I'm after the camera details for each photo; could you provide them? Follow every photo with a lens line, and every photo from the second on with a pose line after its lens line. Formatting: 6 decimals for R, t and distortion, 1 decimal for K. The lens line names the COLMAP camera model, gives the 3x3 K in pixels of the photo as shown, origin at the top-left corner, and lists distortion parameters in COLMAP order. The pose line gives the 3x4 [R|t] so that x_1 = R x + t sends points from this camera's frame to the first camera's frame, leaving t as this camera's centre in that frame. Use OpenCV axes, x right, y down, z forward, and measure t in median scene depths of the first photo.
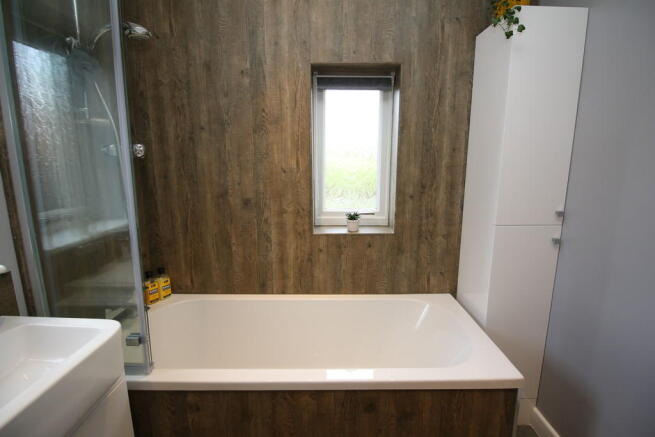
lens RADIAL K [[312.8, 0, 330.0], [0, 312.8, 213.7], [0, 0, 1]] dist [-0.008347, -0.007220]
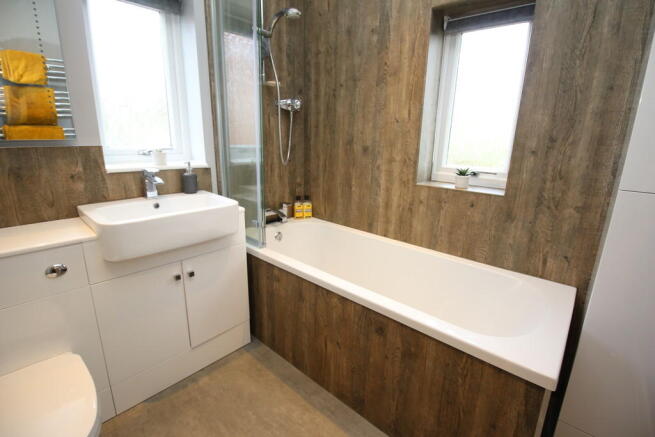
lens RADIAL K [[312.8, 0, 329.7], [0, 312.8, 219.0], [0, 0, 1]] dist [-0.008347, -0.007220]
pose [[0.733848, 0.189027, -0.652485, 0.440673], [-0.140997, 0.981972, 0.125901, 0.089936], [0.664521, -0.000394, 0.747270, 0.050662]]
